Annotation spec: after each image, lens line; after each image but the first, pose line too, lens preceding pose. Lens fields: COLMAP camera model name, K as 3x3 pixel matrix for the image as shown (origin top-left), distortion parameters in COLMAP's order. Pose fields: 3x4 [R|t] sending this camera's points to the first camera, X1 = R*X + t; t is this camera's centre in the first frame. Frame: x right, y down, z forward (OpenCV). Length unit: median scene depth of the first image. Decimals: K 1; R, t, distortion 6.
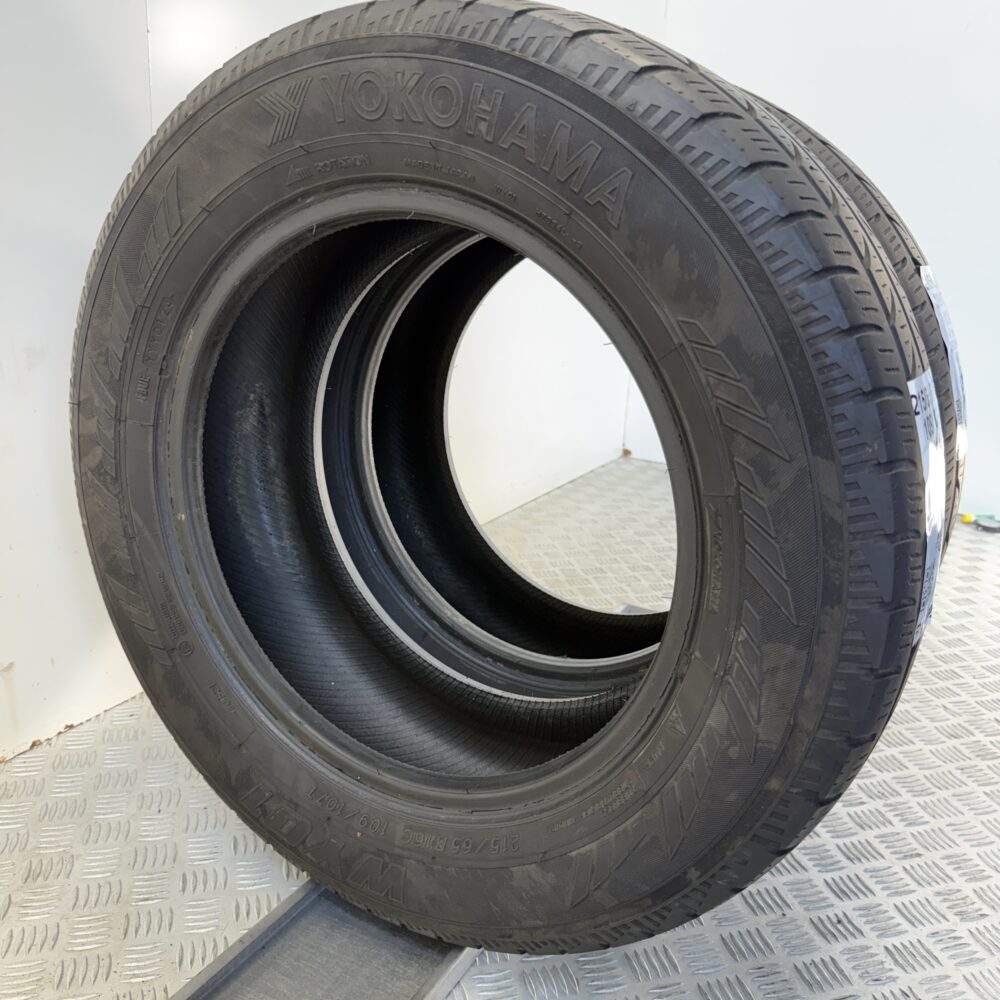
lens RADIAL K [[993.2, 0, 502.2], [0, 993.2, 498.3], [0, 0, 1]] dist [0.020164, 0.000000]
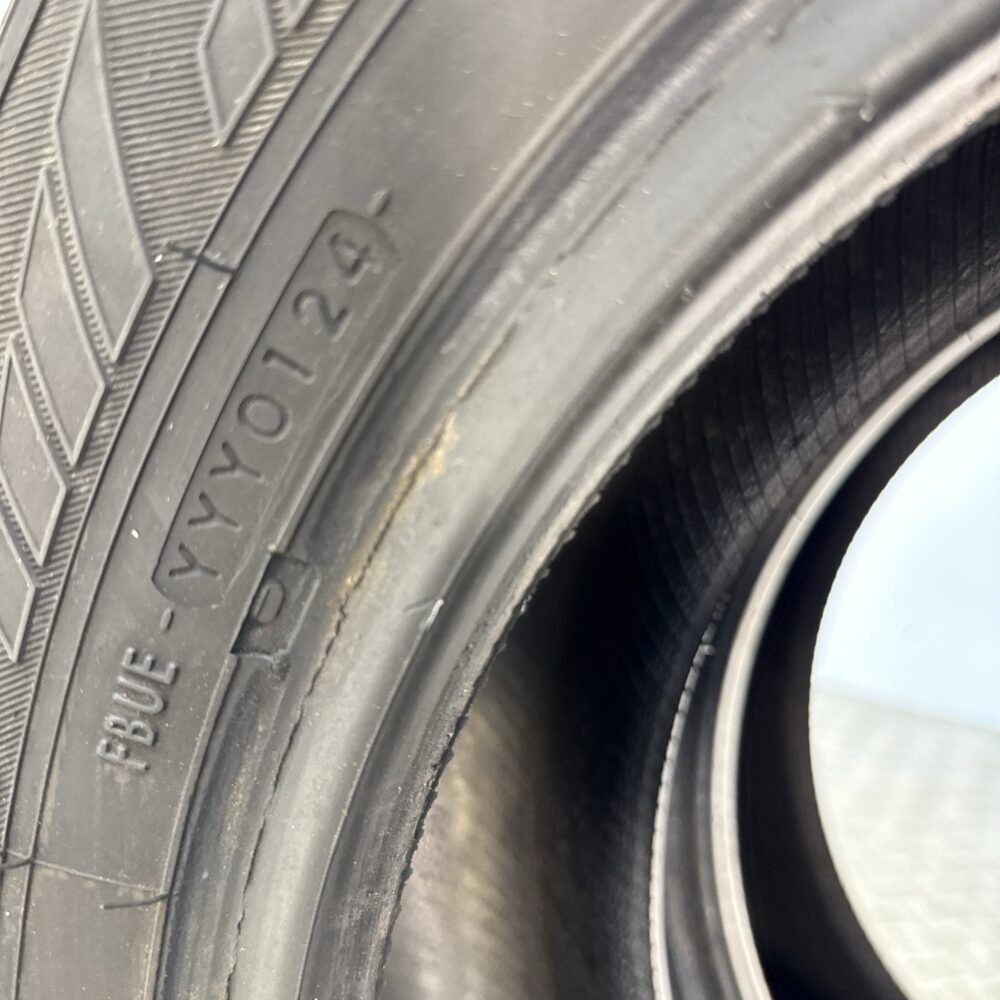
lens RADIAL K [[993.2, 0, 497.5], [0, 993.2, 500.3], [0, 0, 1]] dist [0.020164, 0.000000]
pose [[0.998527, 0.054256, -0.000384, -0.296170], [-0.053461, 0.982632, -0.177700, -0.121113], [-0.009264, 0.177459, 0.984085, 0.808534]]
